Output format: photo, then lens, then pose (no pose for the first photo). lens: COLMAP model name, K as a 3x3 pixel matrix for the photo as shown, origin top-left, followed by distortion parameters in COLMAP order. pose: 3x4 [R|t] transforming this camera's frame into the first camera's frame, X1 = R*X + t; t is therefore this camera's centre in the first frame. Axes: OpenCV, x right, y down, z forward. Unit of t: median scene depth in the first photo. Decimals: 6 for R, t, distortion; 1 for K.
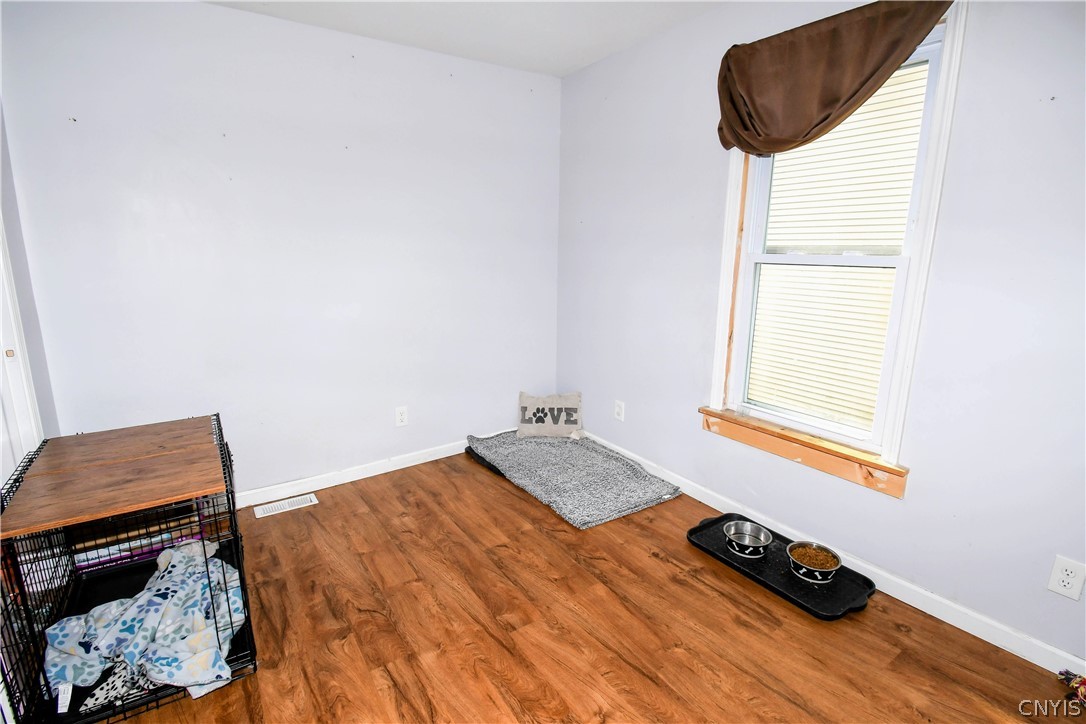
lens RADIAL K [[499.9, 0, 542.6], [0, 499.9, 360.2], [0, 0, 1]] dist [0.016582, -0.025201]
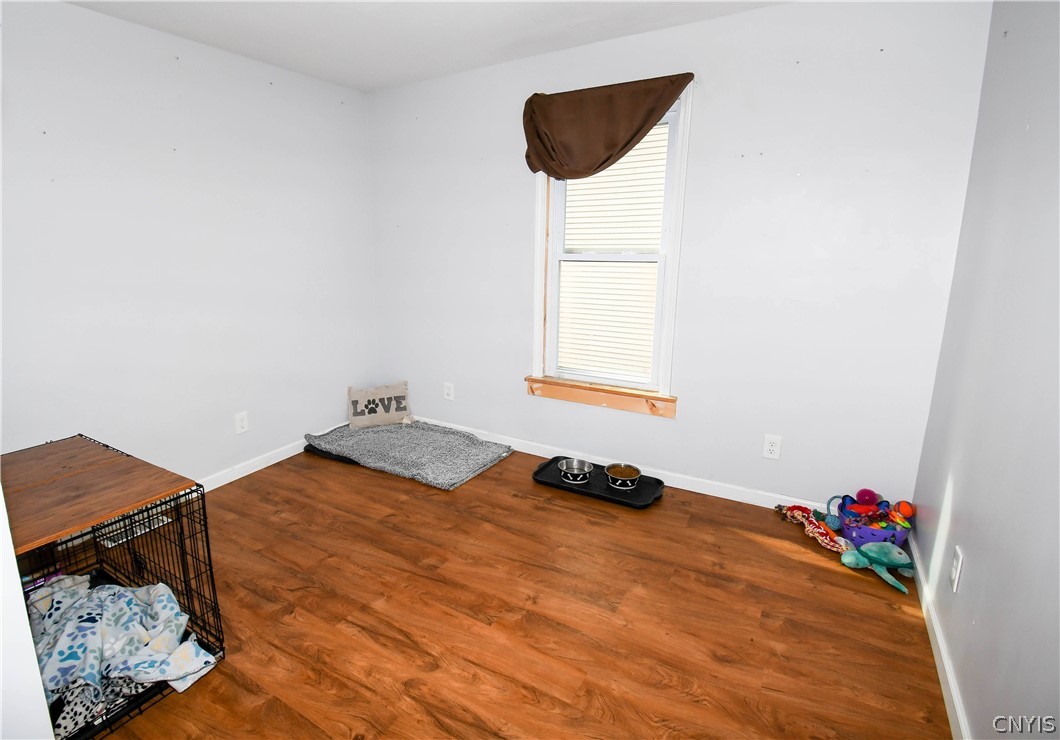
lens RADIAL K [[510.1, 0, 480.7], [0, 510.1, 357.0], [0, 0, 1]] dist [0.015572, -0.026654]
pose [[0.920673, -0.091070, 0.379563, -0.327130], [0.093550, 0.995543, 0.011949, 0.023639], [-0.378960, 0.024507, 0.925089, -0.162384]]
